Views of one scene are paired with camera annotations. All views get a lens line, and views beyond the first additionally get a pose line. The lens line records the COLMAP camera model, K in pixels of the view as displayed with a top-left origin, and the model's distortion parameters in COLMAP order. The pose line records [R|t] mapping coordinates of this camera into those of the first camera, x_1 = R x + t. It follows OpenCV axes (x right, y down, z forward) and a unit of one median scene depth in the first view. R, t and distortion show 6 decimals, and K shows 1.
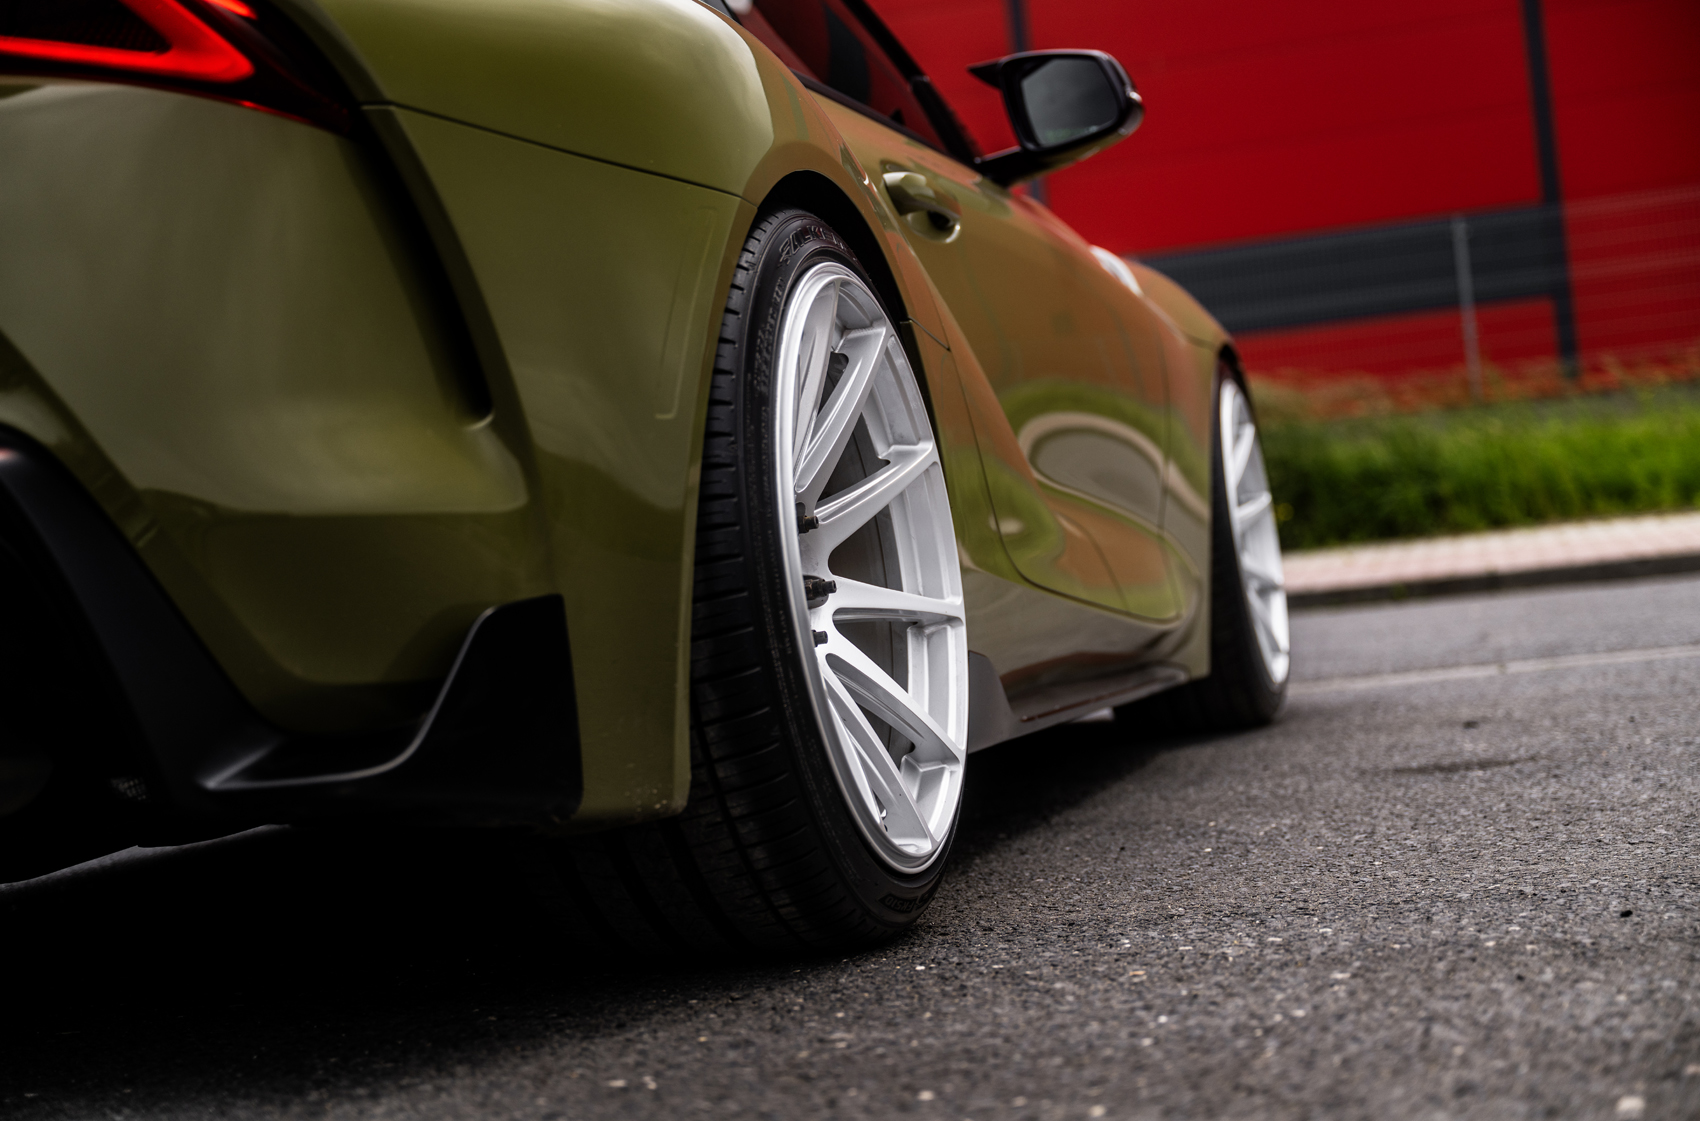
lens RADIAL K [[2680.7, 0, 846.3], [0, 2680.7, 545.4], [0, 0, 1]] dist [-0.002373, 0.000000]
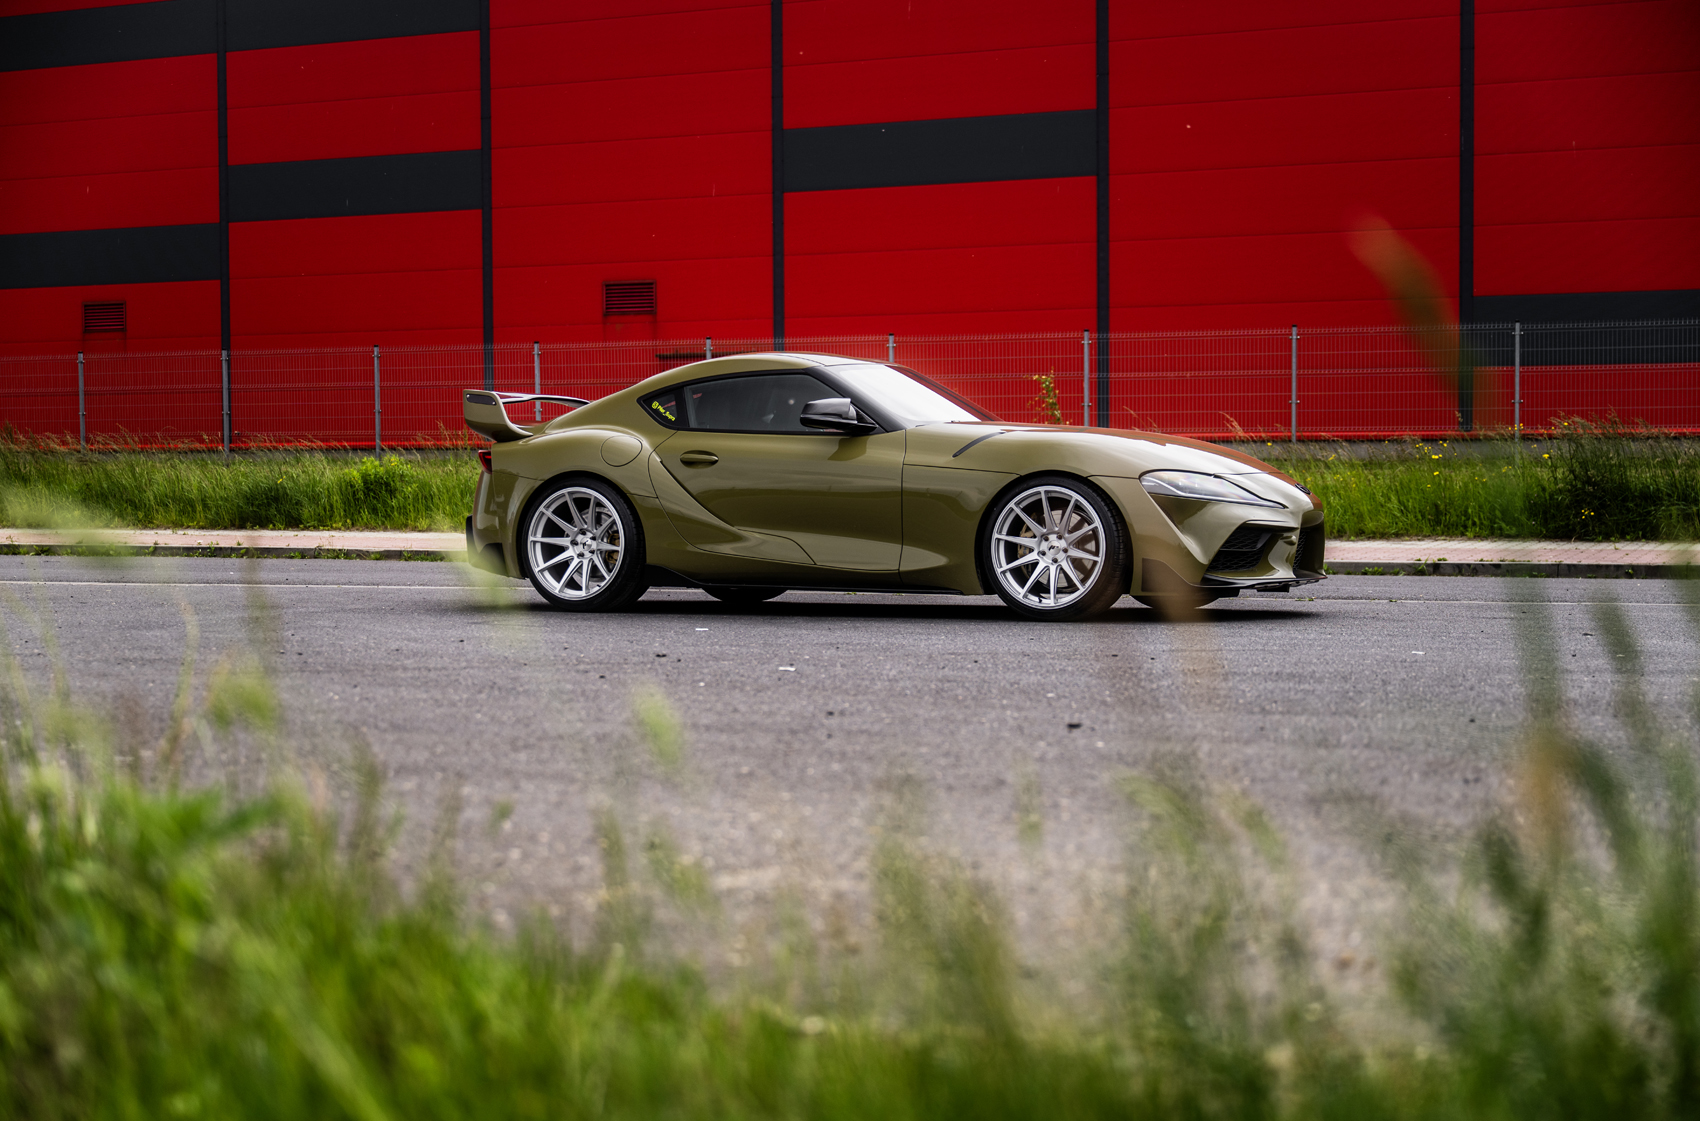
lens RADIAL K [[2557.4, 0, 848.2], [0, 2557.4, 452.2], [0, 0, 1]] dist [0.046573, 0.000000]
pose [[0.980699, 0.101028, -0.167400, -0.086676], [-0.100872, 0.994854, 0.009455, -0.120056], [0.167494, 0.007613, 0.985844, -3.690594]]
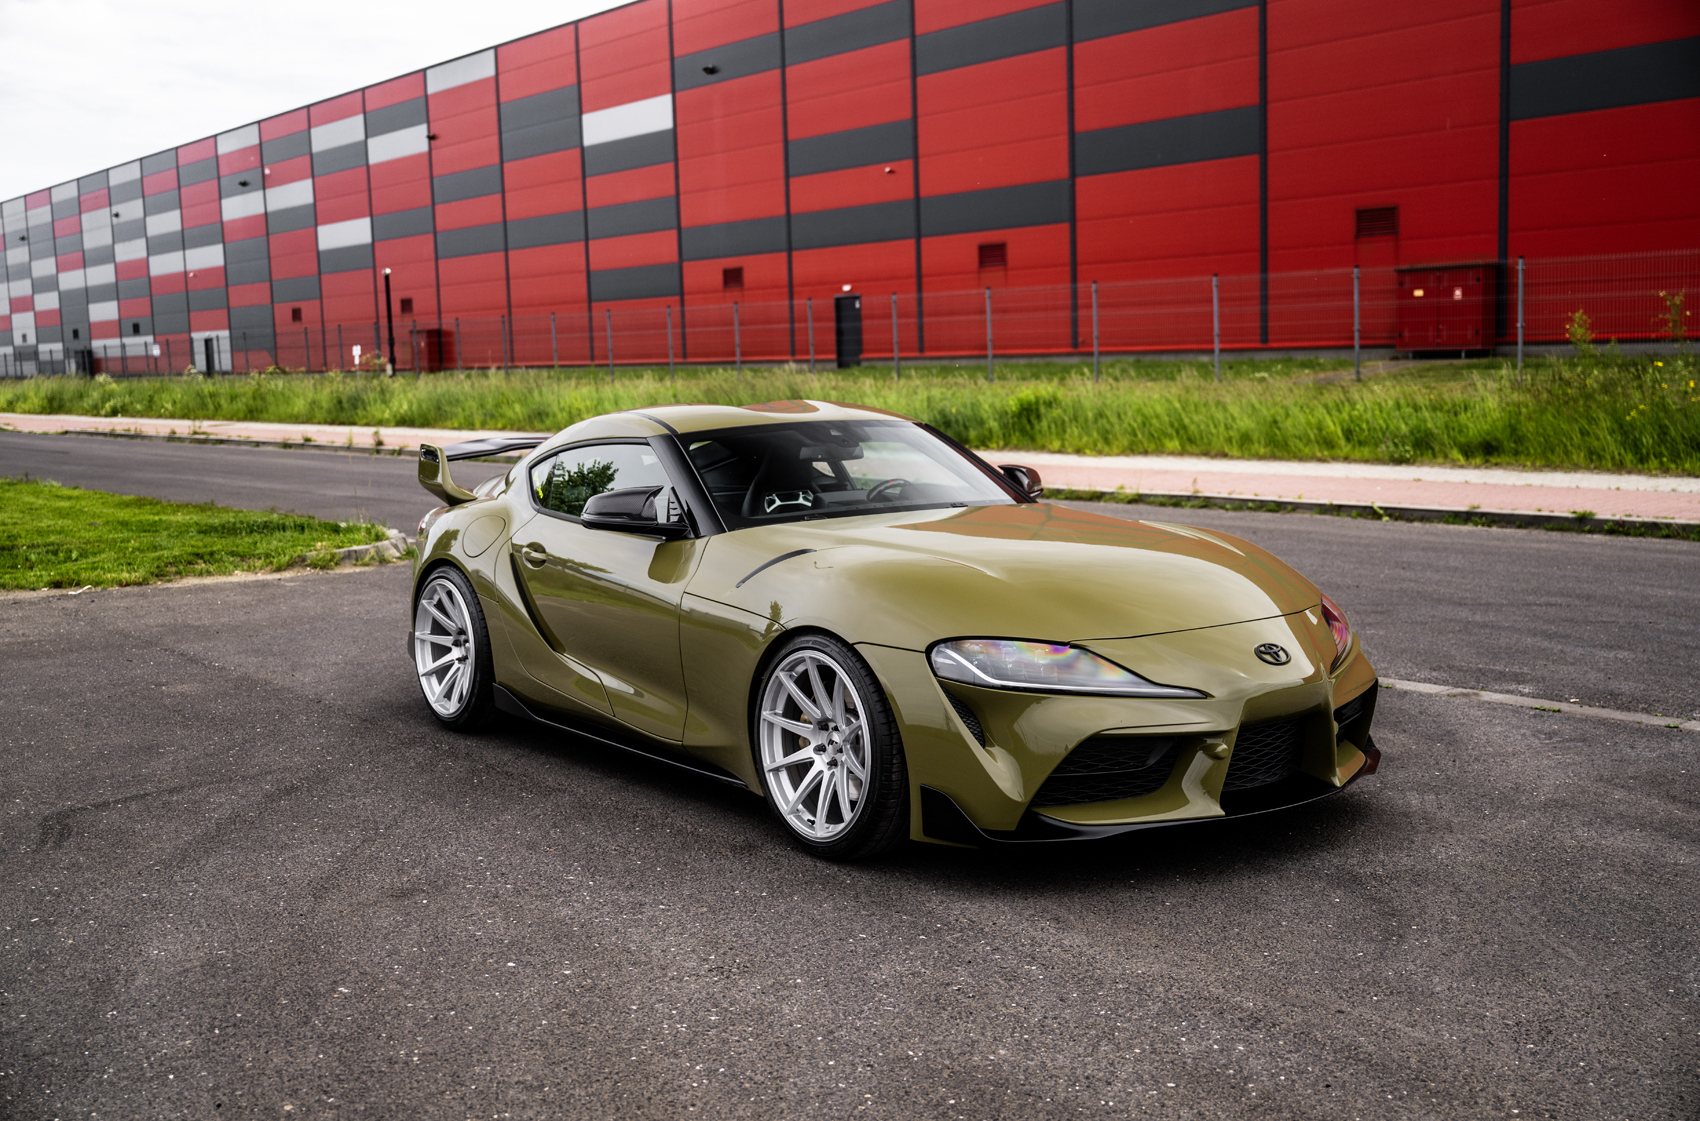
lens RADIAL K [[1763.9, 0, 845.4], [0, 1763.9, 567.1], [0, 0, 1]] dist [-0.000911, 0.000000]
pose [[0.807160, 0.152982, -0.570166, 0.673124], [-0.057141, 0.981550, 0.182470, -0.518684], [0.587561, -0.114703, 0.801009, -0.707034]]
